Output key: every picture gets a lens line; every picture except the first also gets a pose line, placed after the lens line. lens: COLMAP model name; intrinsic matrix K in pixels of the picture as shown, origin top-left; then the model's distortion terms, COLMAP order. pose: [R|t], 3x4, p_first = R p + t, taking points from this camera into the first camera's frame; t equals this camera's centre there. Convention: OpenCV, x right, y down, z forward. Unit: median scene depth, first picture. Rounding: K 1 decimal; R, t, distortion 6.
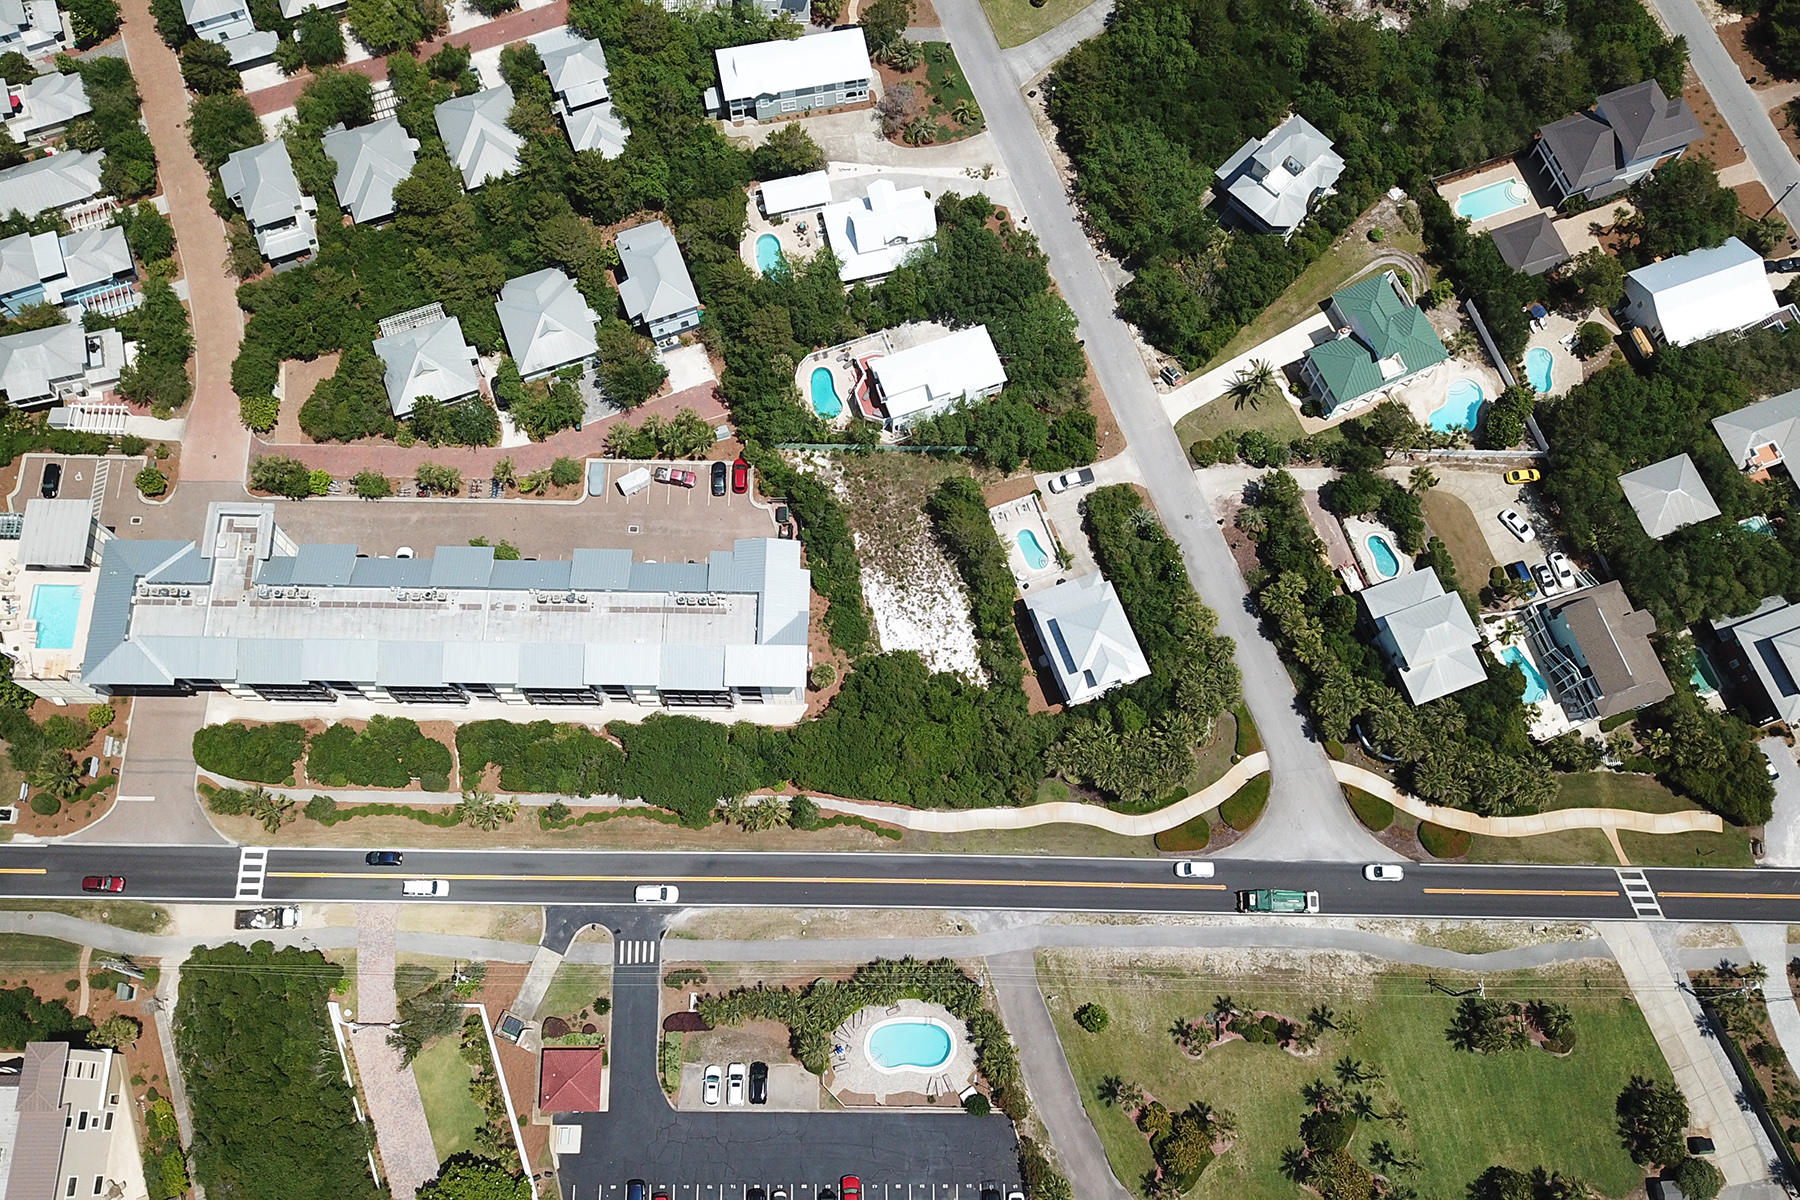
lens RADIAL K [[1616.7, 0, 881.8], [0, 1616.7, 586.4], [0, 0, 1]] dist [0.016227, -0.036030]
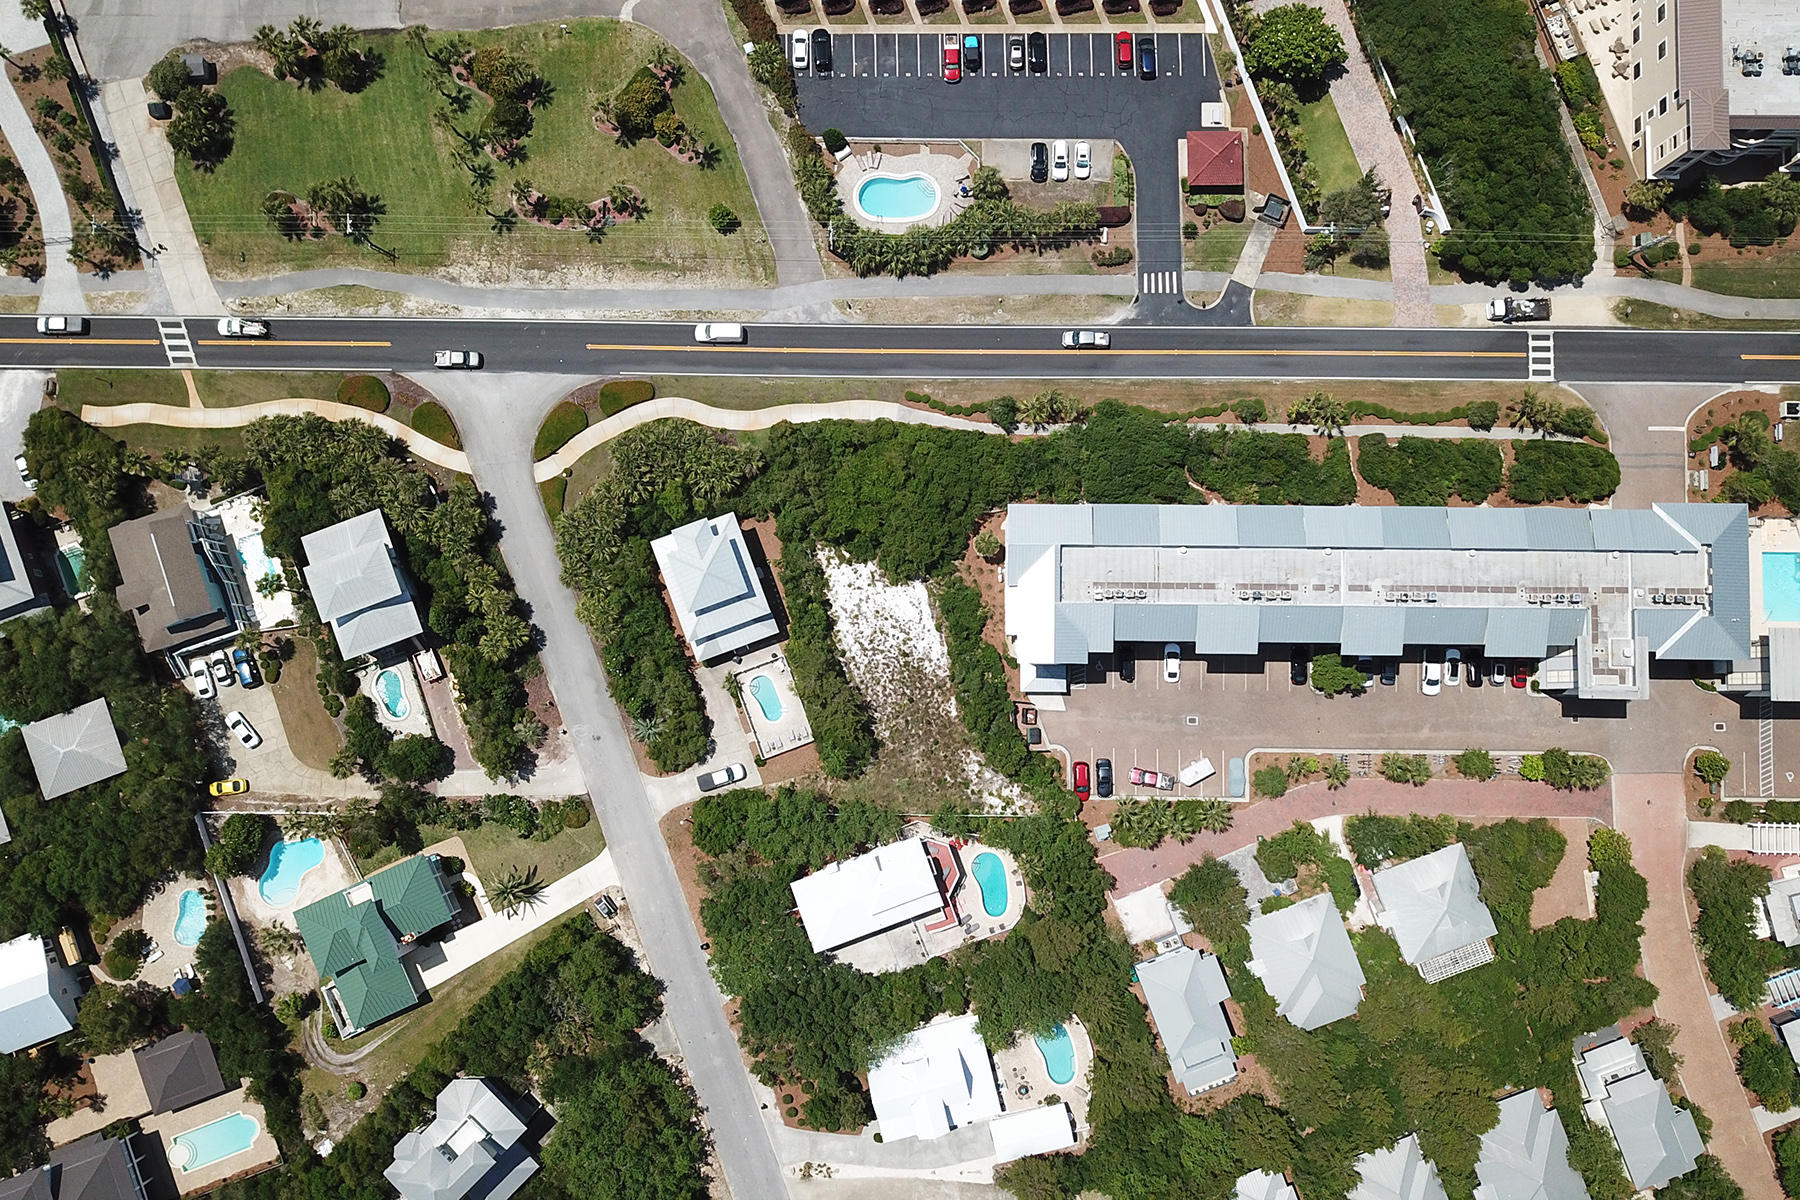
lens RADIAL K [[1616.7, 0, 900.9], [0, 1616.7, 599.4], [0, 0, 1]] dist [0.016227, -0.036030]
pose [[-0.999866, 0.005166, -0.015563, 0.030090], [-0.010624, -0.927030, 0.374837, -0.326350], [-0.012491, 0.374952, 0.926960, 0.108999]]
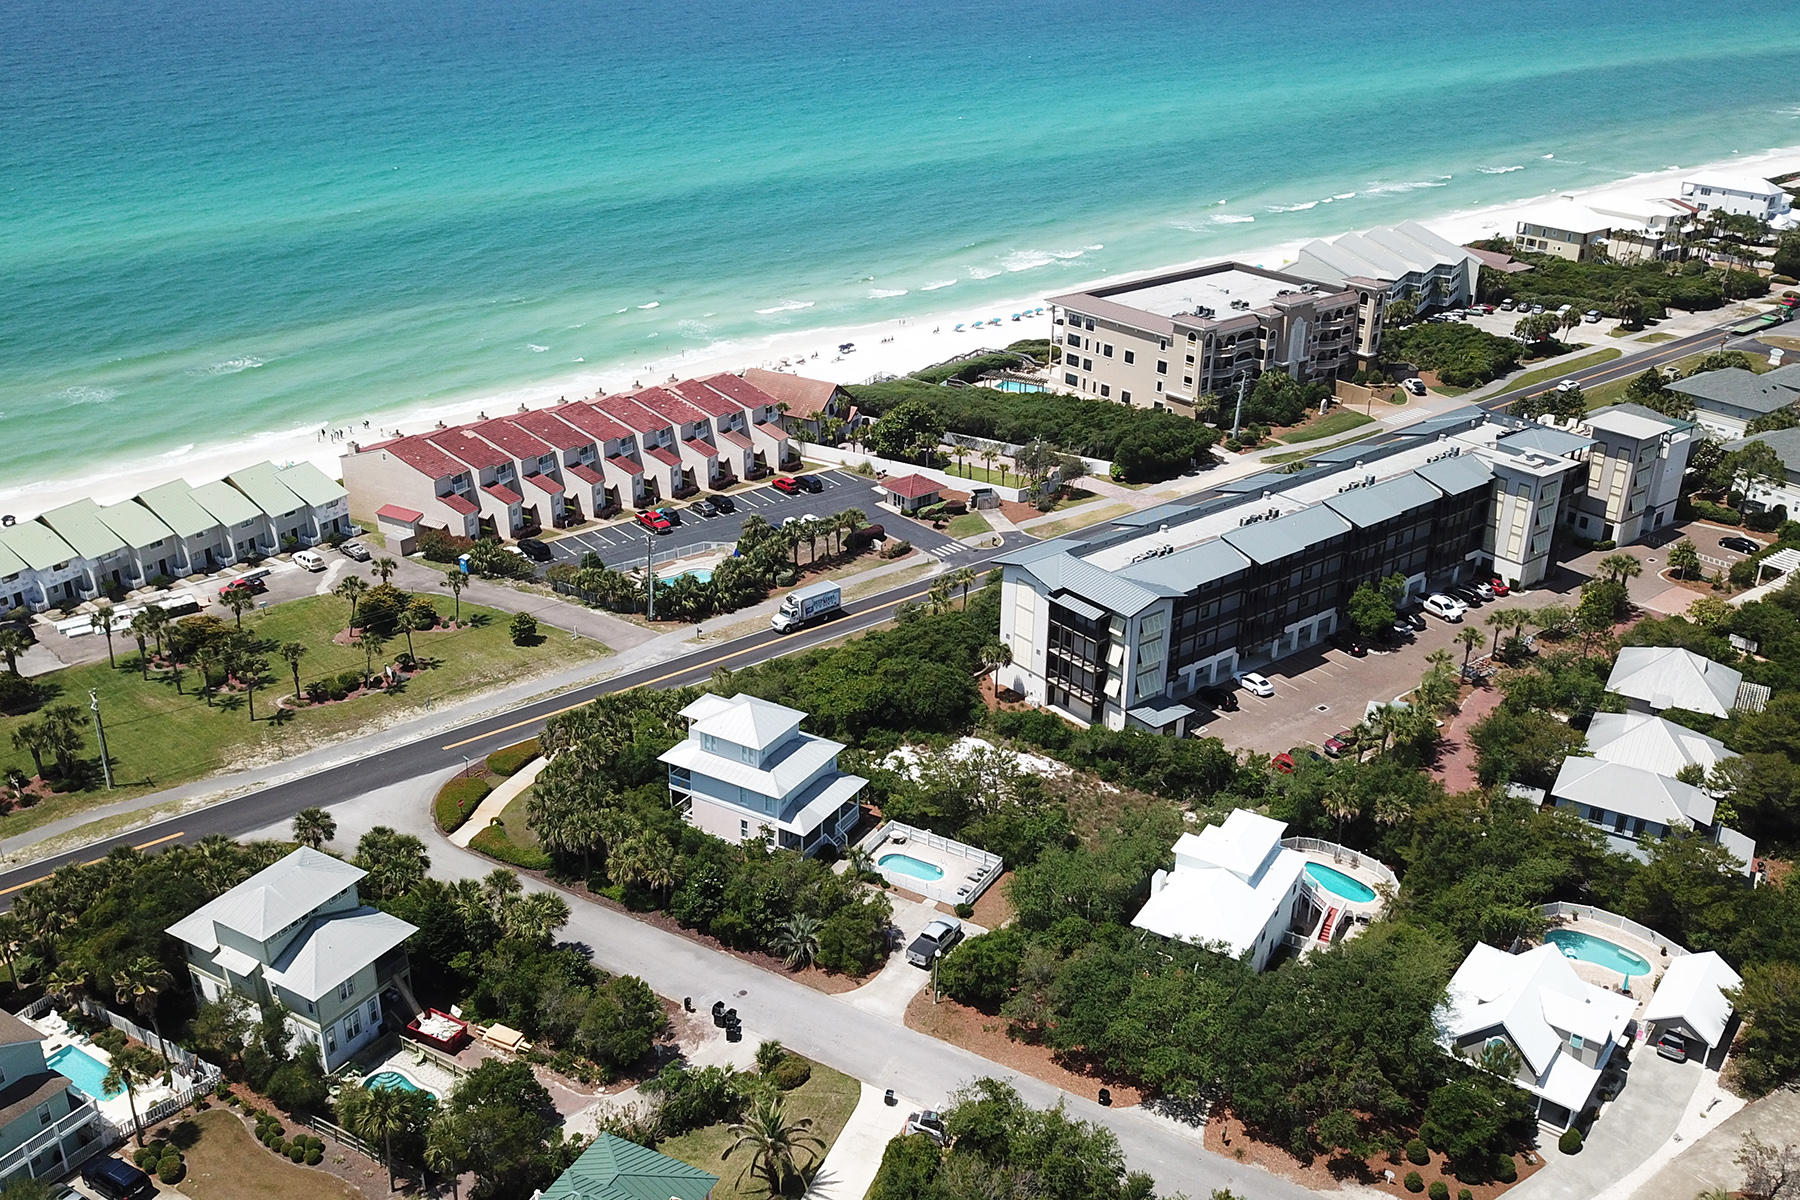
lens RADIAL K [[1616.7, 0, 887.3], [0, 1616.7, 598.5], [0, 0, 1]] dist [0.016227, -0.036030]
pose [[-0.775966, 0.252269, -0.578133, 0.458371], [-0.601817, -0.021568, 0.798343, -0.544746], [0.188928, 0.967417, 0.168556, 0.792711]]
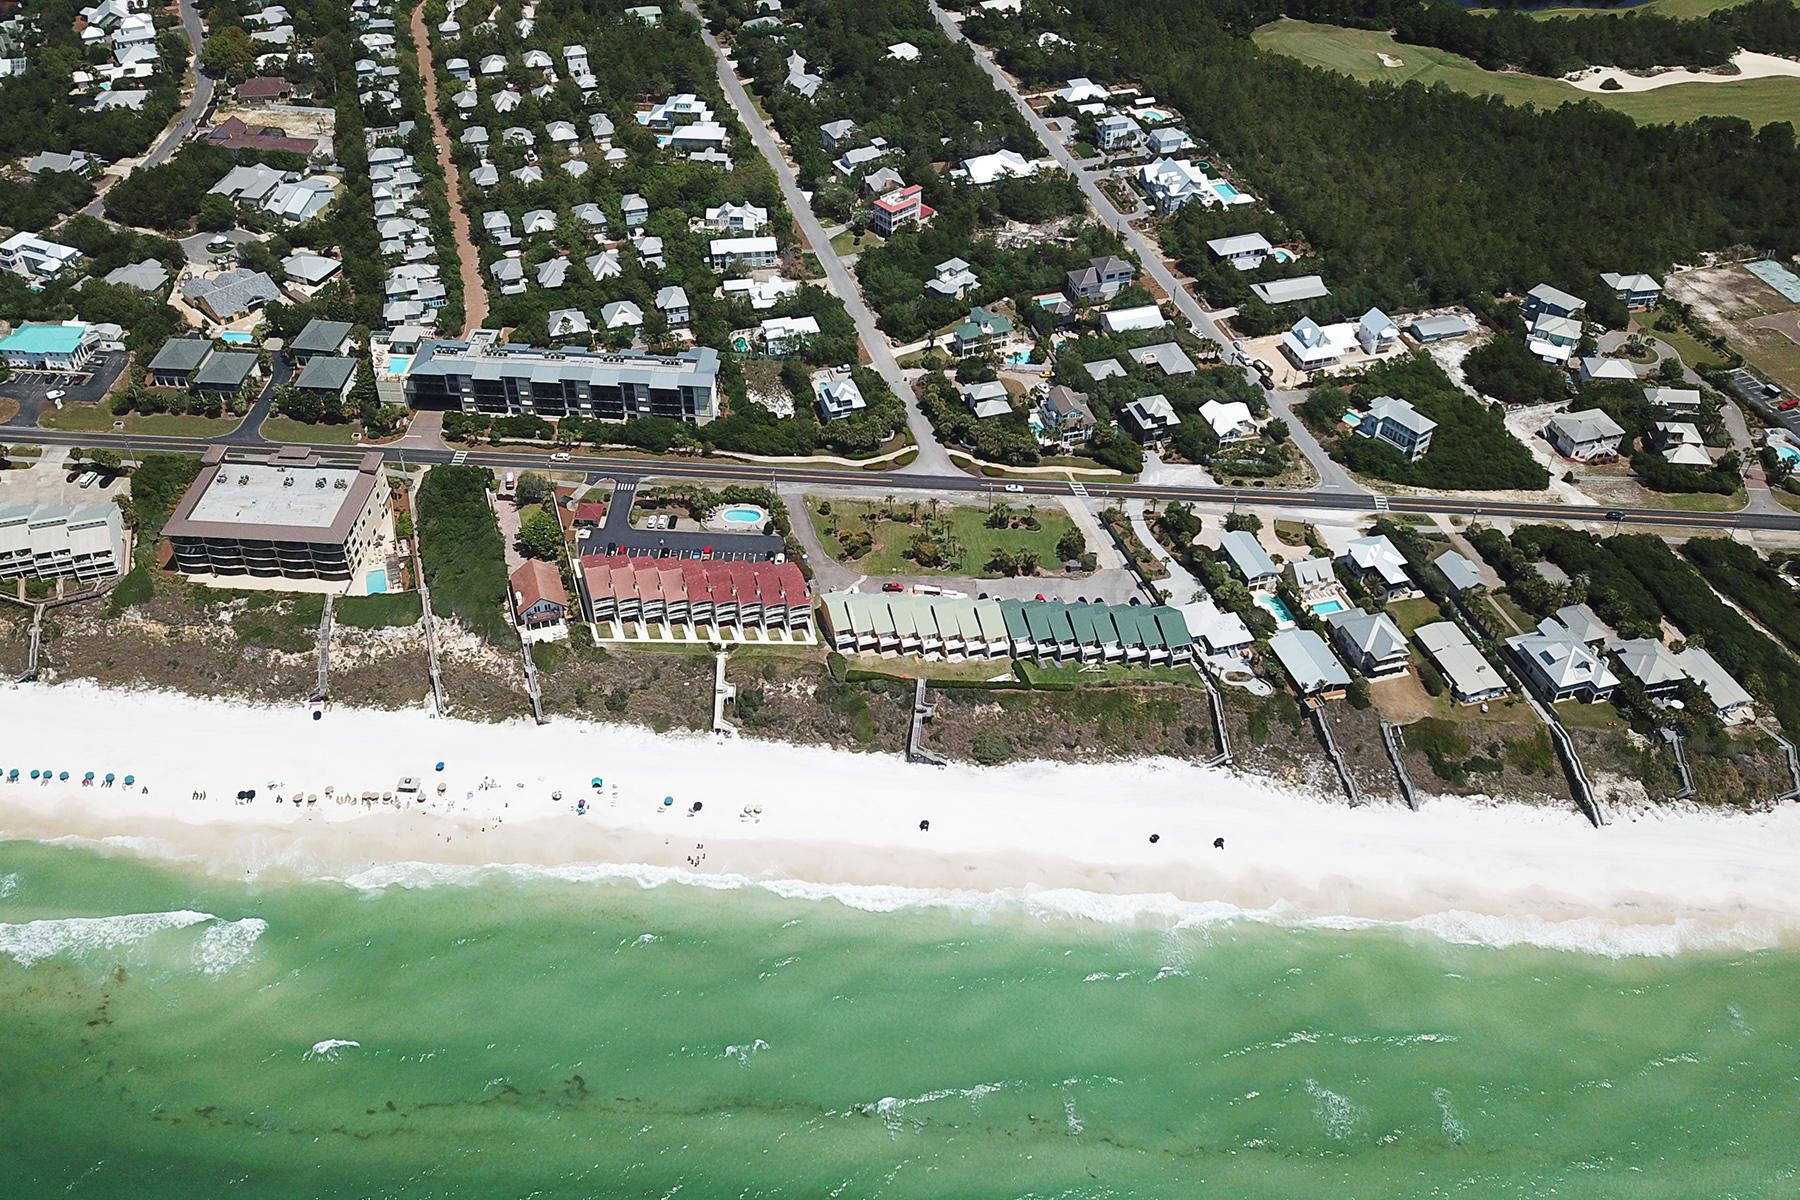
lens RADIAL K [[1616.7, 0, 902.9], [0, 1616.7, 604.9], [0, 0, 1]] dist [0.016227, -0.036030]
pose [[0.998713, 0.038208, -0.033363, 0.291582], [-0.049819, 0.862589, -0.503447, 1.375911], [0.009543, 0.504461, 0.863382, -0.788210]]
